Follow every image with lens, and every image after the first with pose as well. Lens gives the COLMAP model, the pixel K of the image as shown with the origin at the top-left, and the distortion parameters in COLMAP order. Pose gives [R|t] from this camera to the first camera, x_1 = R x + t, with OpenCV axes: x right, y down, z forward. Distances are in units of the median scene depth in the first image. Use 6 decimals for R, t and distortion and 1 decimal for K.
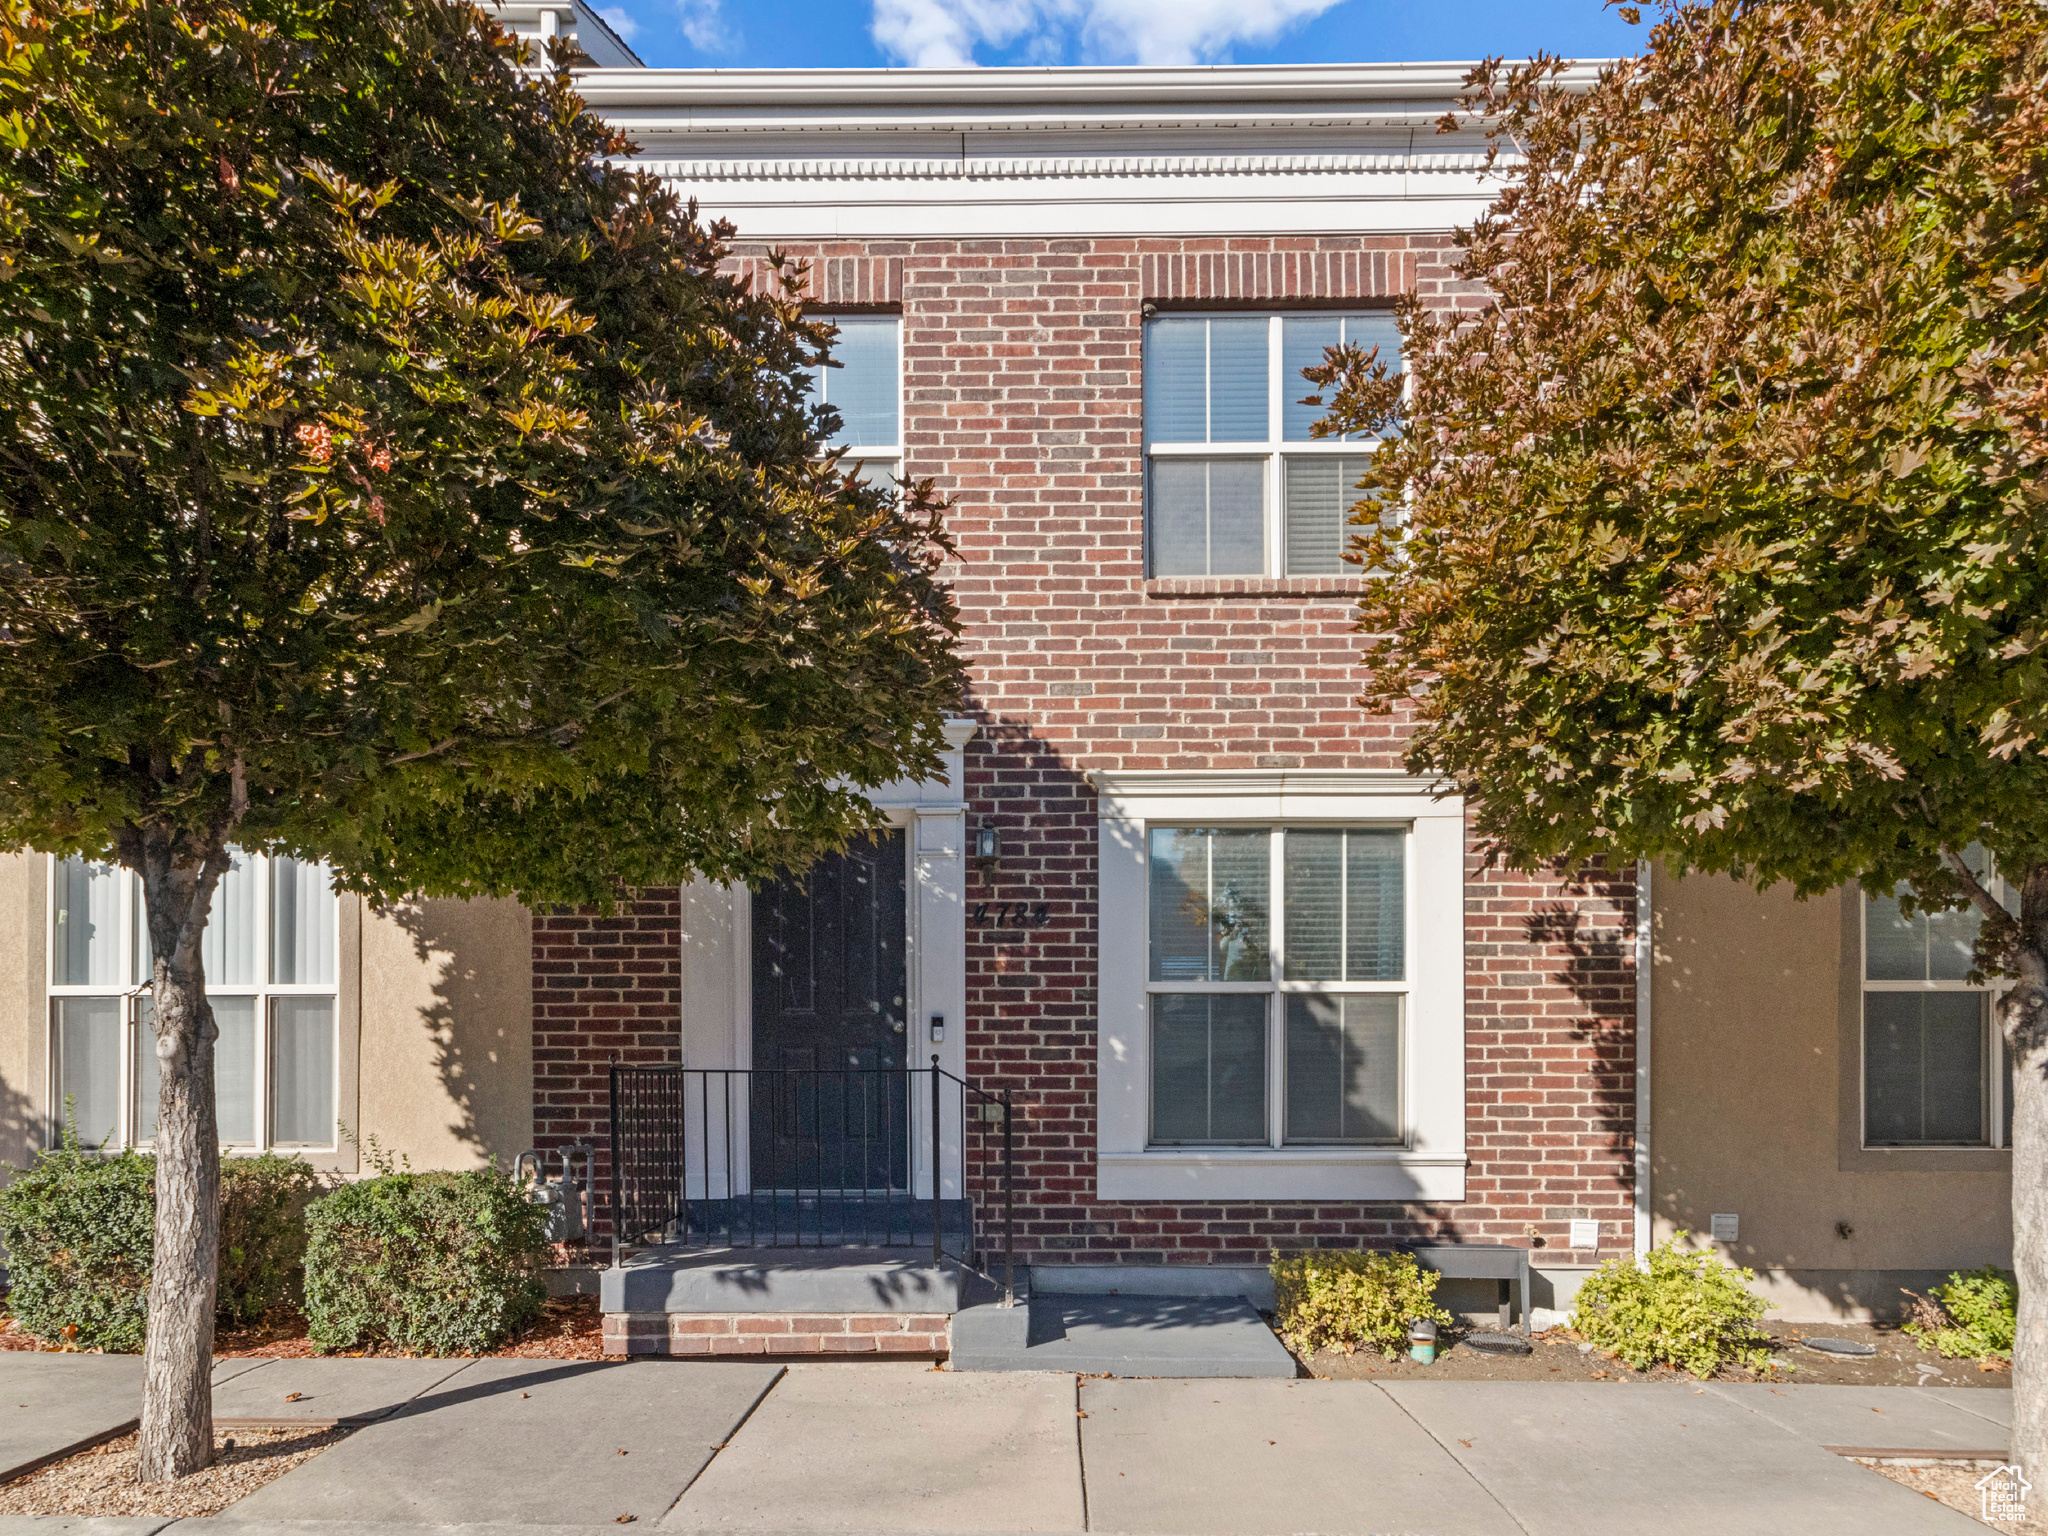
lens RADIAL K [[1113.8, 0, 1023.9], [0, 1113.8, 729.1], [0, 0, 1]] dist [-0.000729, 0.003882]
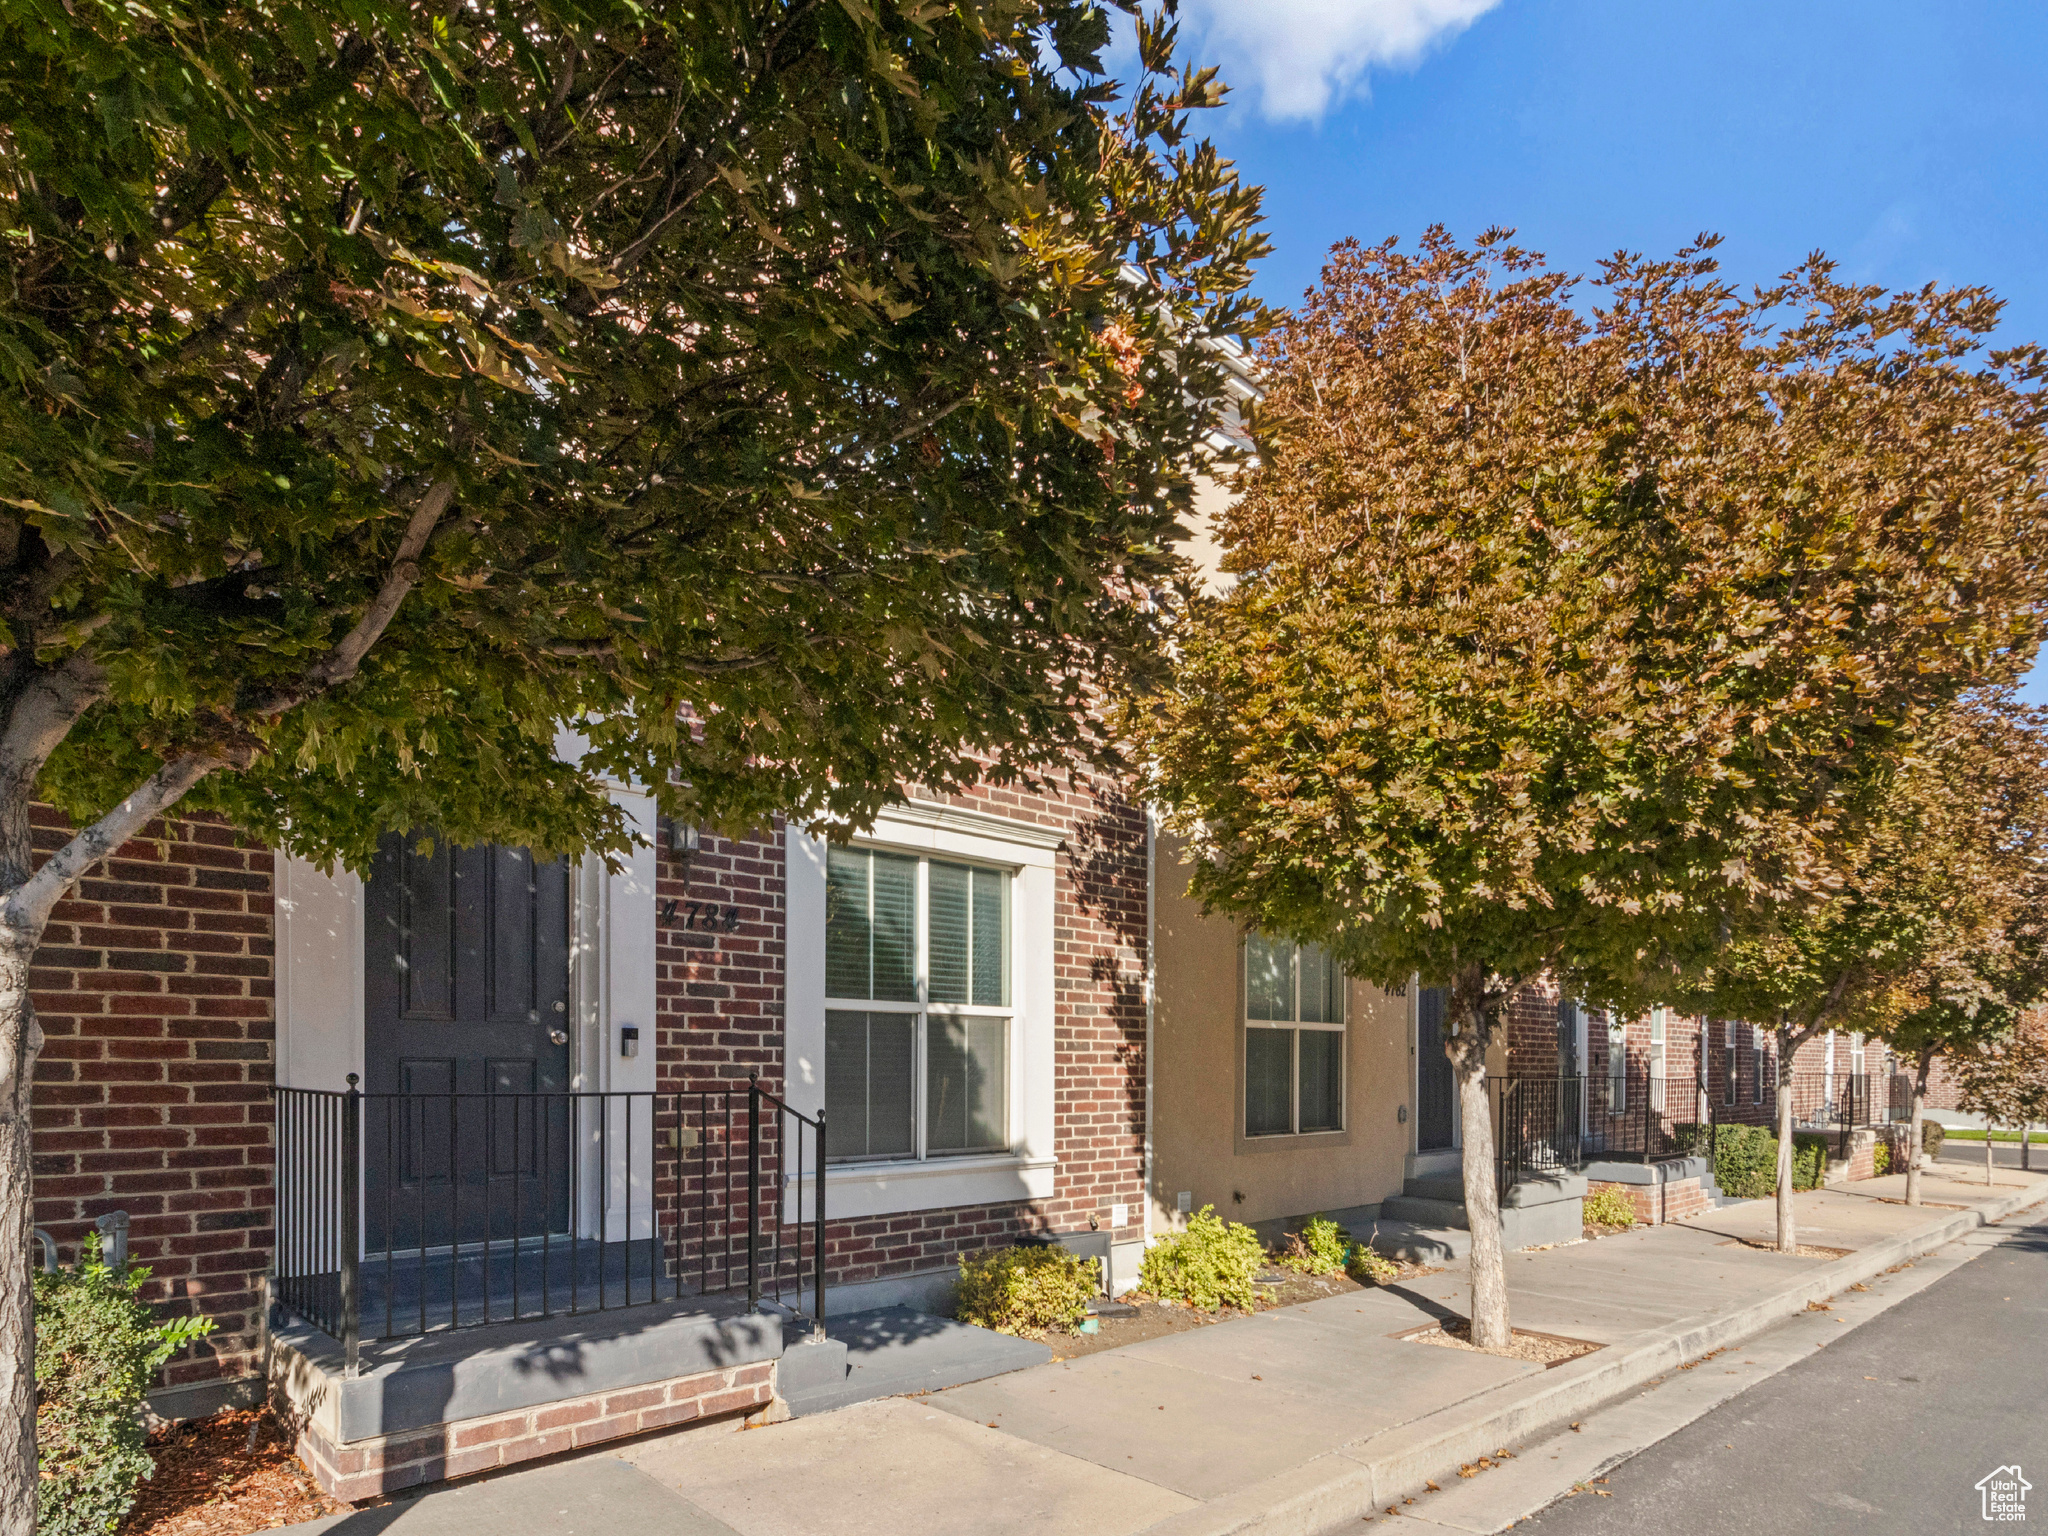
lens RADIAL K [[1102.9, 0, 1024.0], [0, 1102.9, 768.0], [0, 0, 1]] dist [0.004117, 0.000692]
pose [[0.726551, 0.184493, 0.661880, -0.454801], [-0.198362, 0.978583, -0.055028, 0.049201], [-0.657857, -0.091311, 0.747587, 0.183223]]
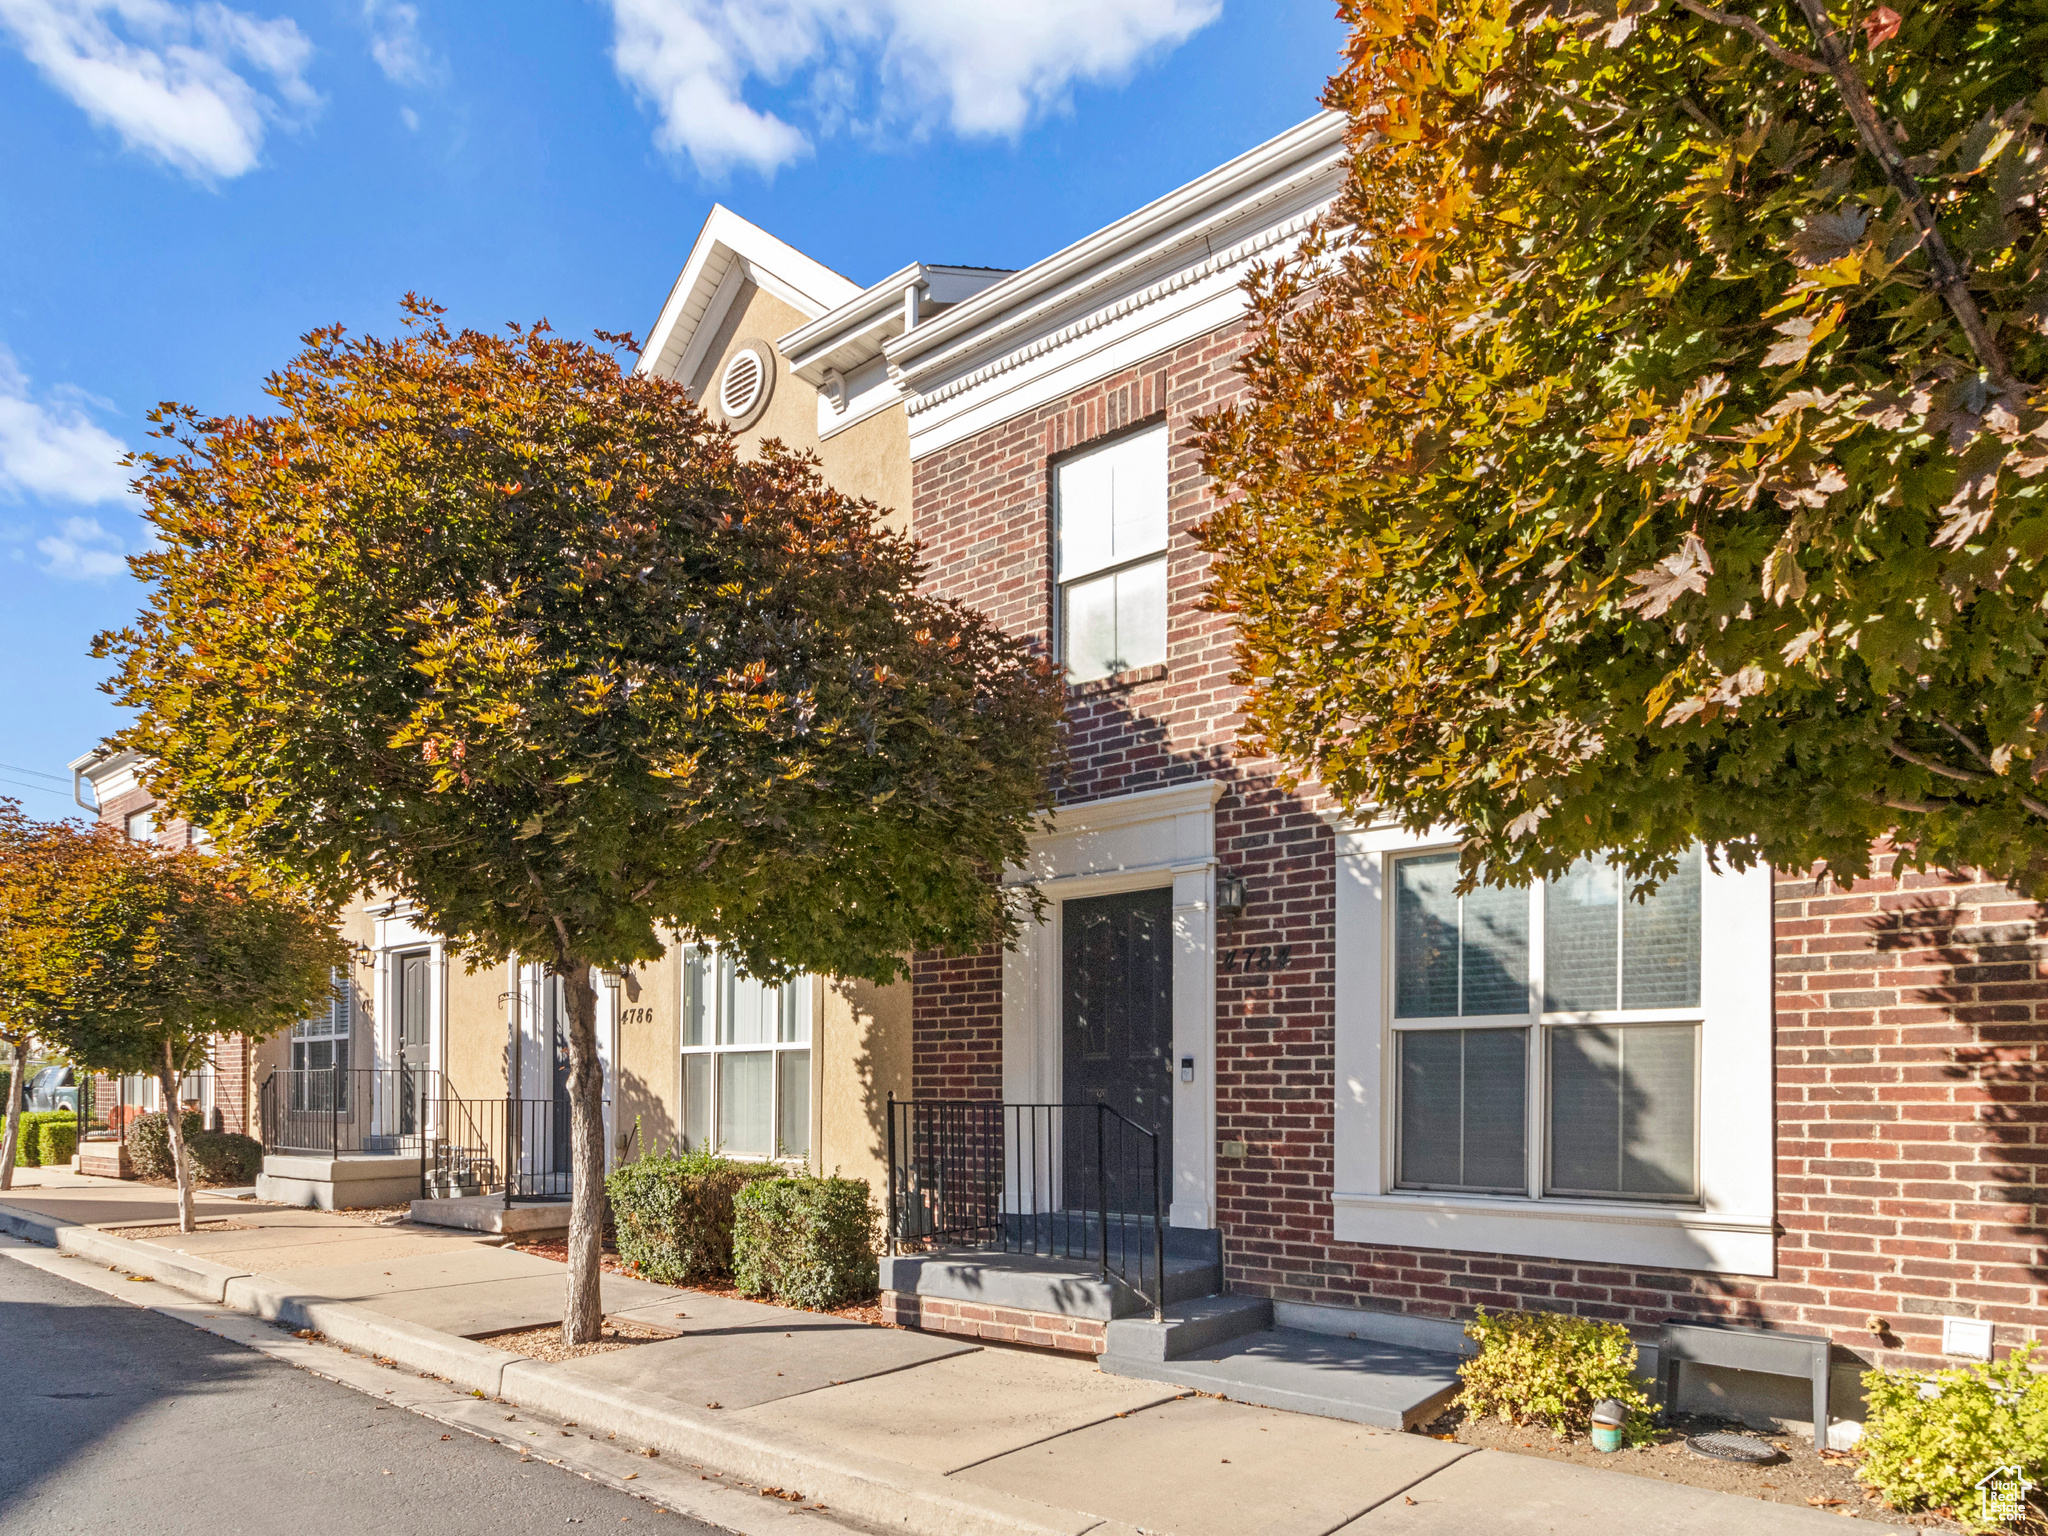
lens RADIAL K [[1097.4, 0, 1029.2], [0, 1097.4, 727.8], [0, 0, 1]] dist [0.004304, 0.001886]
pose [[0.807119, -0.185623, -0.560450, 0.457676], [0.155919, 0.982603, -0.100899, 0.024327], [0.569429, -0.005947, 0.822019, 0.030047]]
